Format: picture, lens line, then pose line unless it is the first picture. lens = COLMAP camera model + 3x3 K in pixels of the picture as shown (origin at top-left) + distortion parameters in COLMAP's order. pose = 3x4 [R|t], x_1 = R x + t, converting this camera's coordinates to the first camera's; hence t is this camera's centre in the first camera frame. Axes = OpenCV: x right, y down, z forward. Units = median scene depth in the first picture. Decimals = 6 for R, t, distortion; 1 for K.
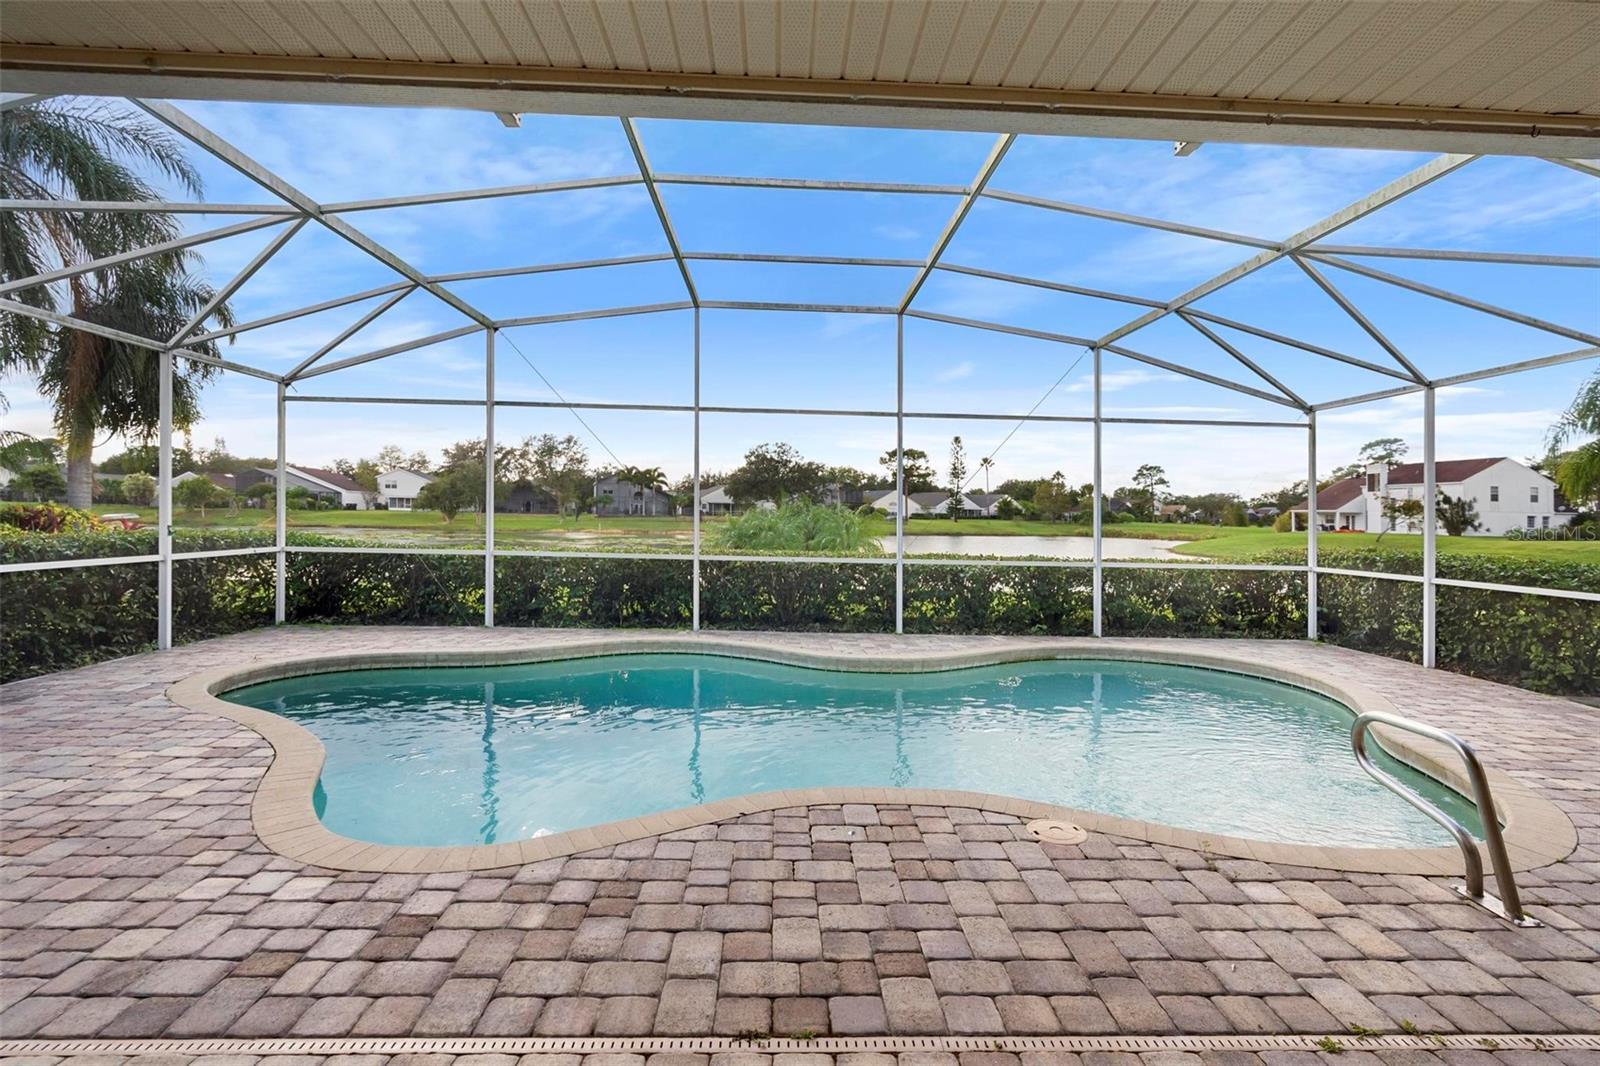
lens RADIAL K [[725.6, 0, 803.7], [0, 725.6, 526.8], [0, 0, 1]] dist [-0.002044, 0.002138]
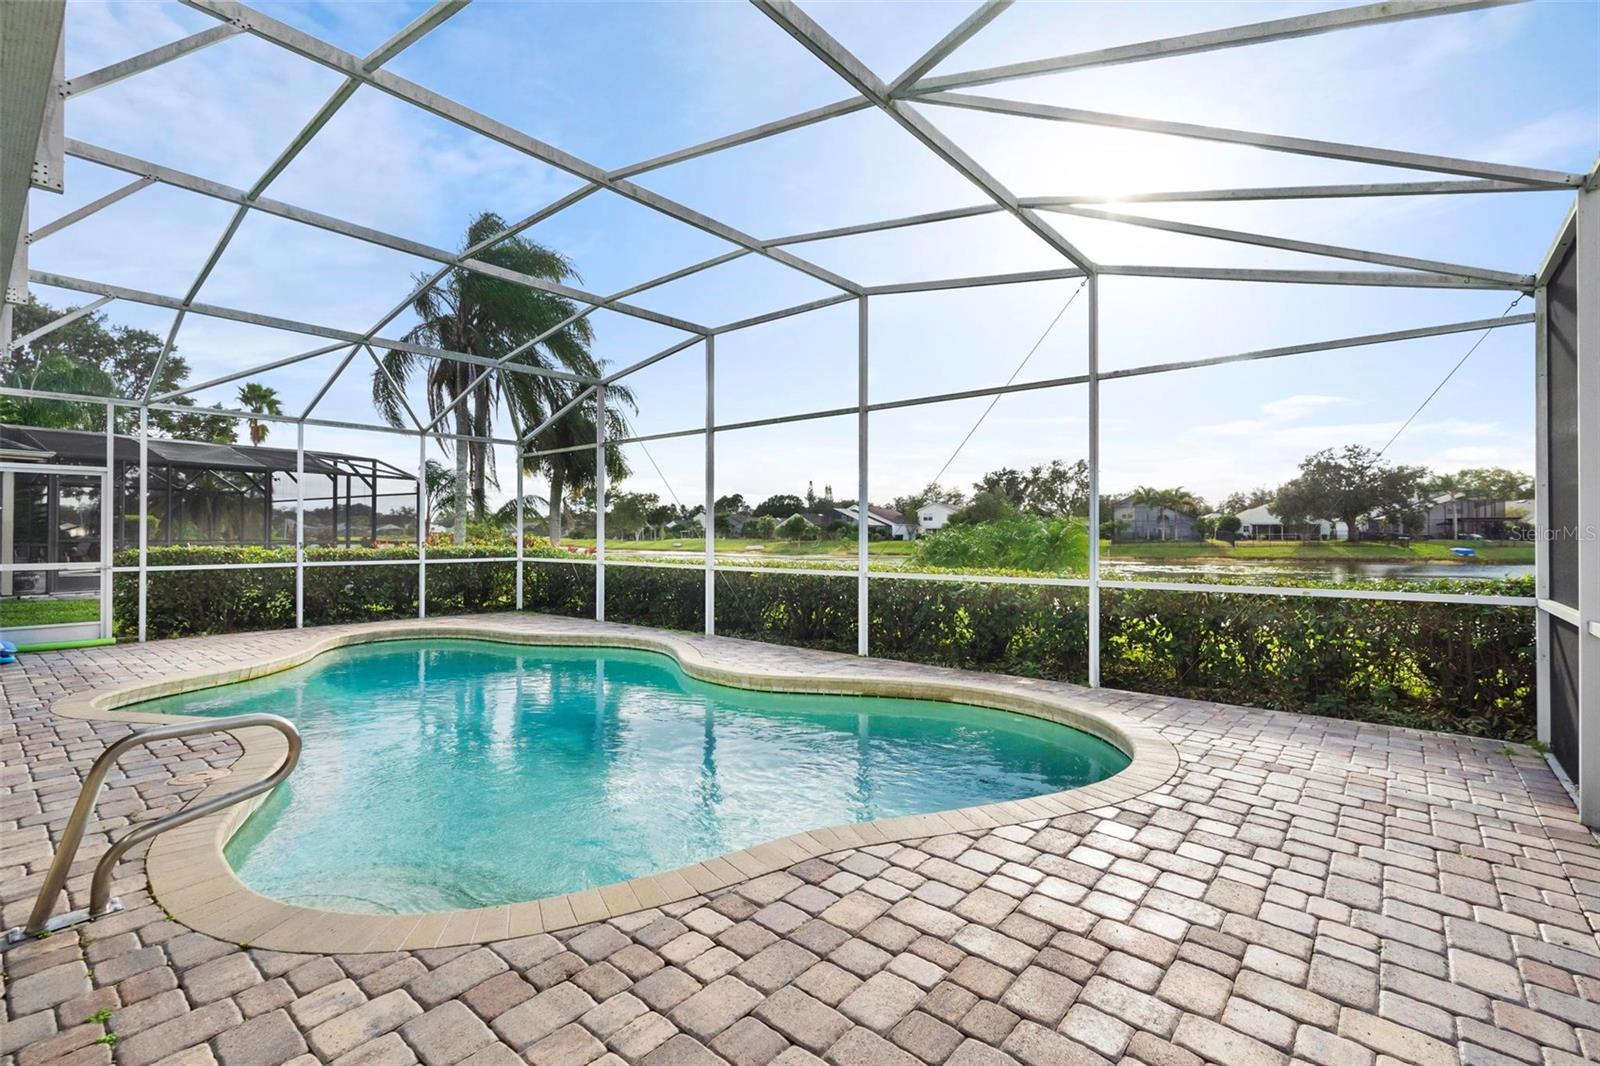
lens RADIAL K [[725.6, 0, 805.7], [0, 725.6, 532.2], [0, 0, 1]] dist [-0.002044, 0.002138]
pose [[0.744584, -0.024479, -0.667080, 0.049616], [0.003785, 0.999466, -0.032451, 0.001746], [0.667518, 0.021637, 0.744279, 0.018649]]
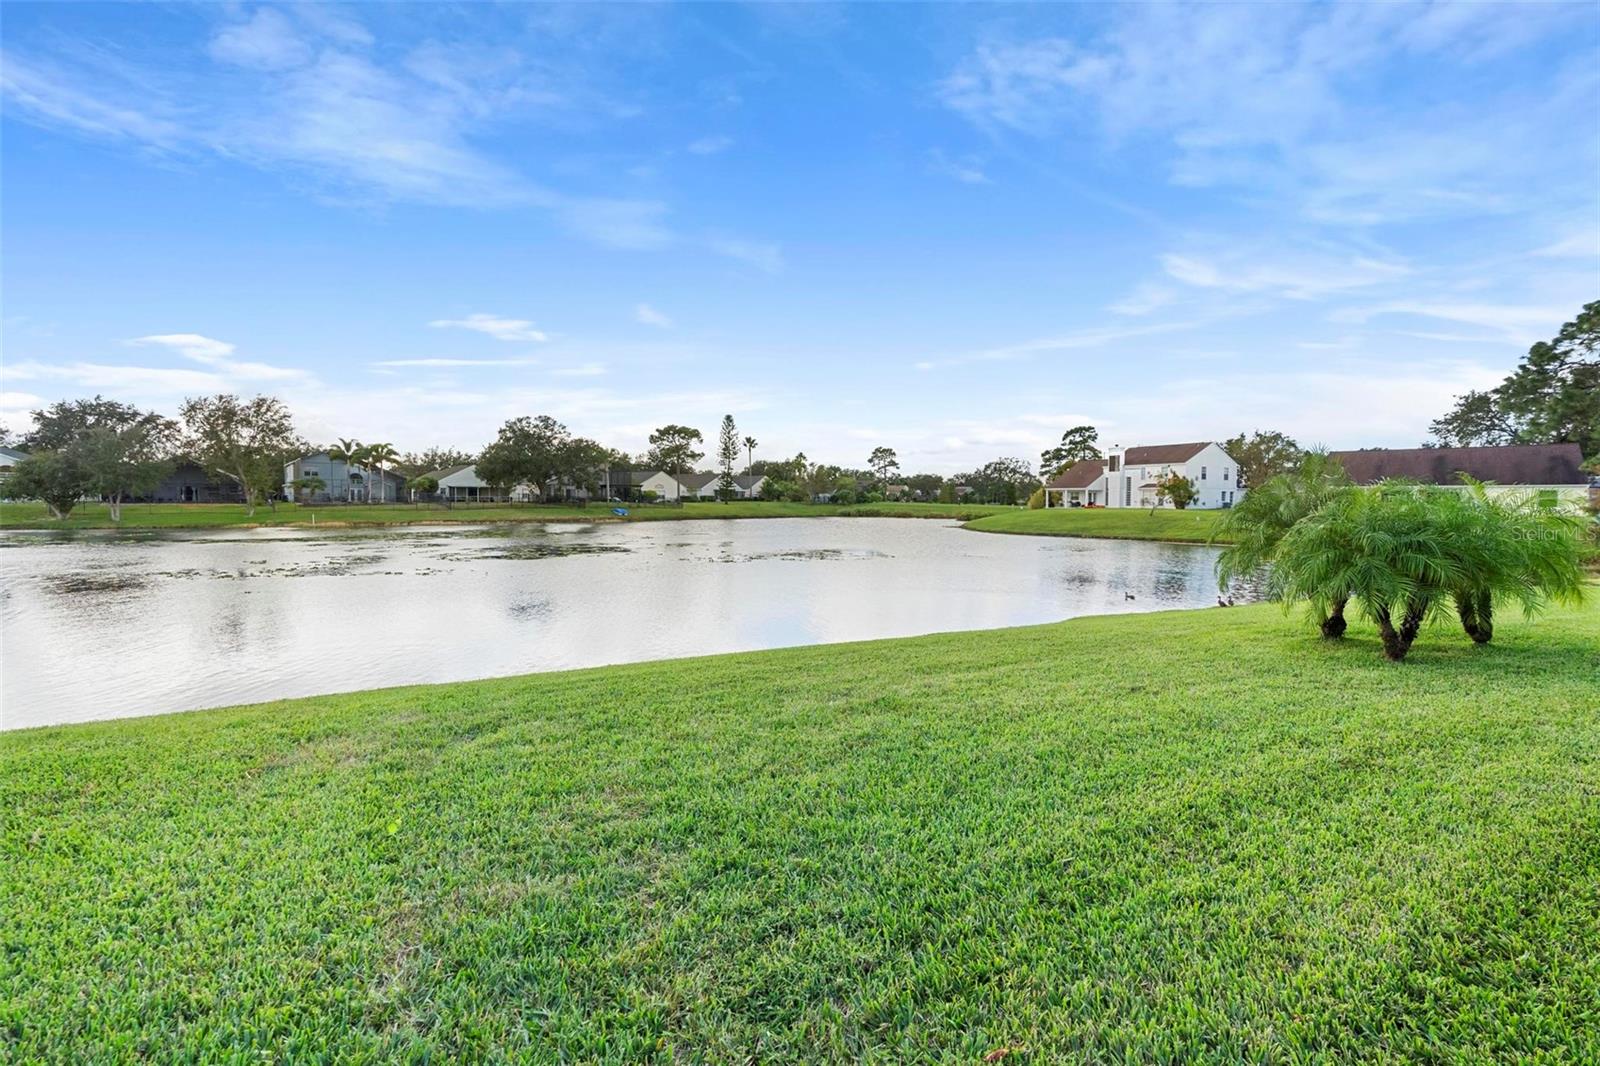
lens RADIAL K [[725.6, 0, 801.7], [0, 725.6, 549.8], [0, 0, 1]] dist [-0.002044, 0.002138]
pose [[0.932487, -0.039413, 0.359047, -0.061611], [0.019137, 0.998024, 0.059854, -0.002297], [-0.360697, -0.048942, 0.931398, 0.069570]]
